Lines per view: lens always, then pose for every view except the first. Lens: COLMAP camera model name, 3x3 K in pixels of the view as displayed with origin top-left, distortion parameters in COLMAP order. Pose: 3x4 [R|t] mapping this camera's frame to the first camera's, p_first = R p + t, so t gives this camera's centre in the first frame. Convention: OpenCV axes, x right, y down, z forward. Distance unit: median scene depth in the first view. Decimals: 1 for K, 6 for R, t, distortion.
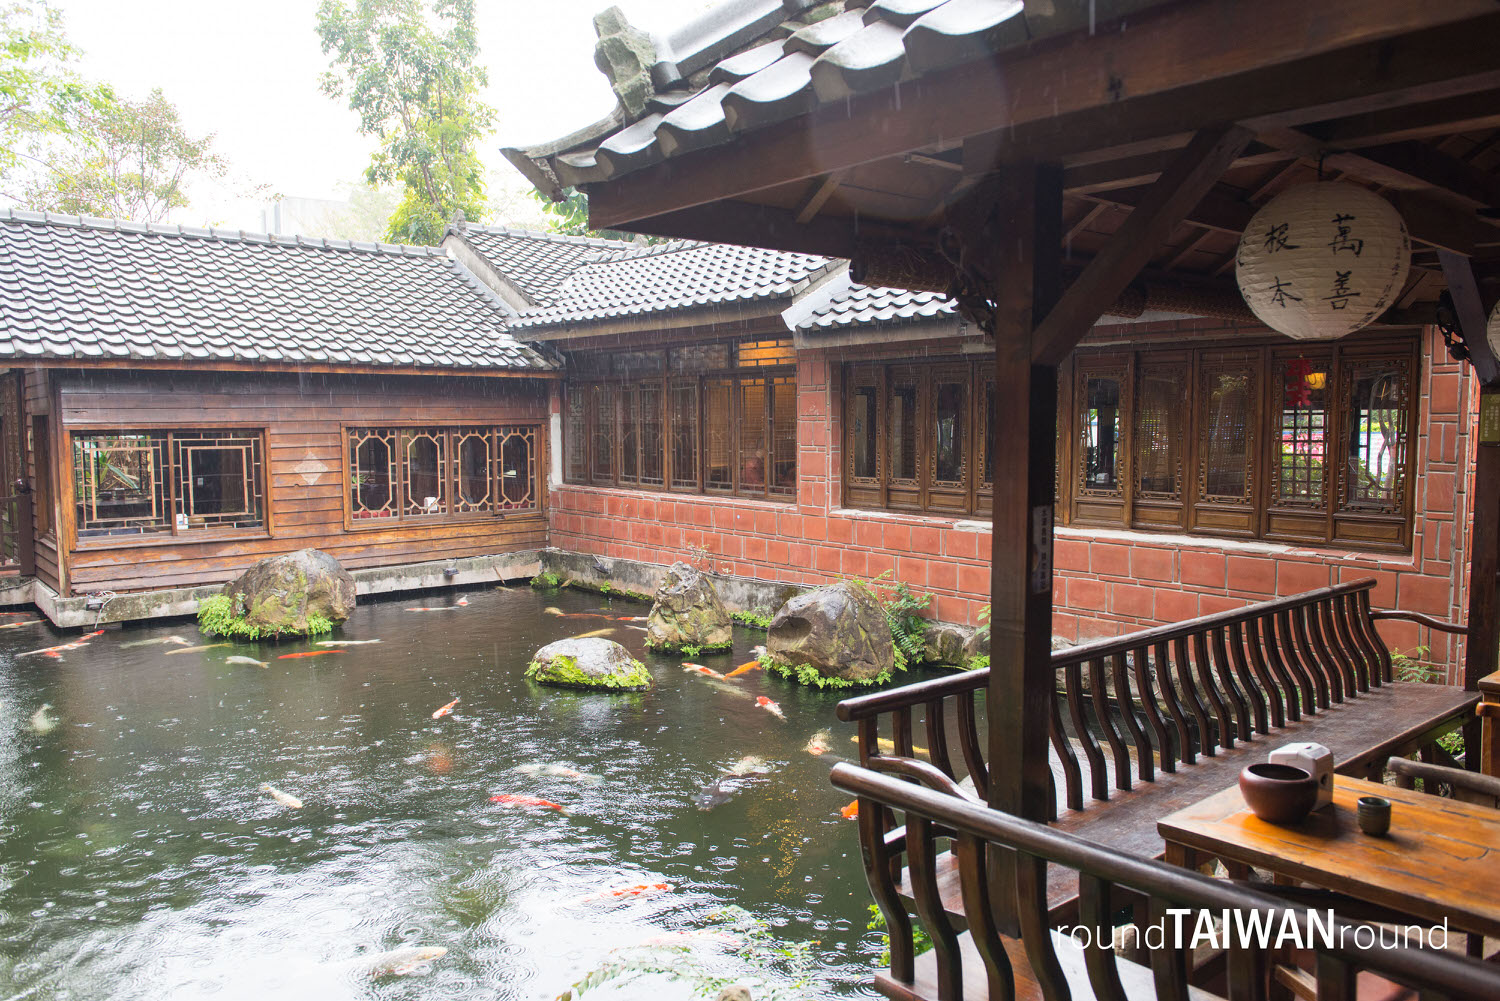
lens RADIAL K [[1125.3, 0, 749.6], [0, 1125.3, 500.2], [0, 0, 1]] dist [-0.000988, -0.005670]
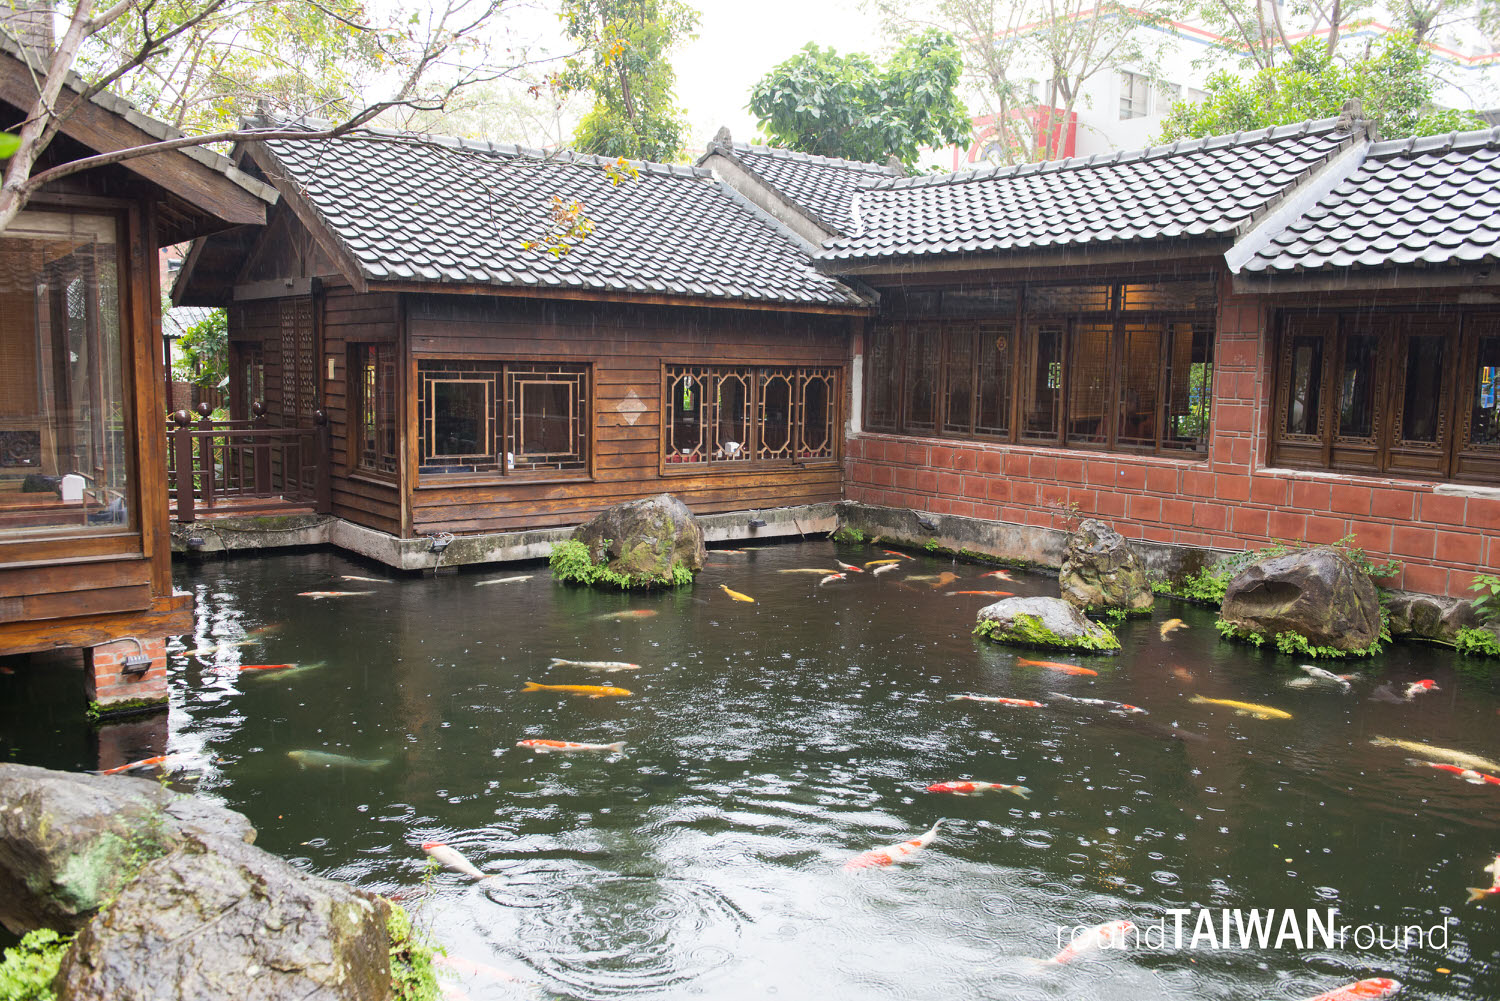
lens RADIAL K [[1265.6, 0, 750.2], [0, 1265.6, 501.8], [0, 0, 1]] dist [0.007115, 0.000549]
pose [[0.999411, 0.029740, -0.017140, -0.286668], [-0.029087, 0.998885, 0.037172, 0.008306], [0.018226, -0.036651, 0.999162, -0.046614]]
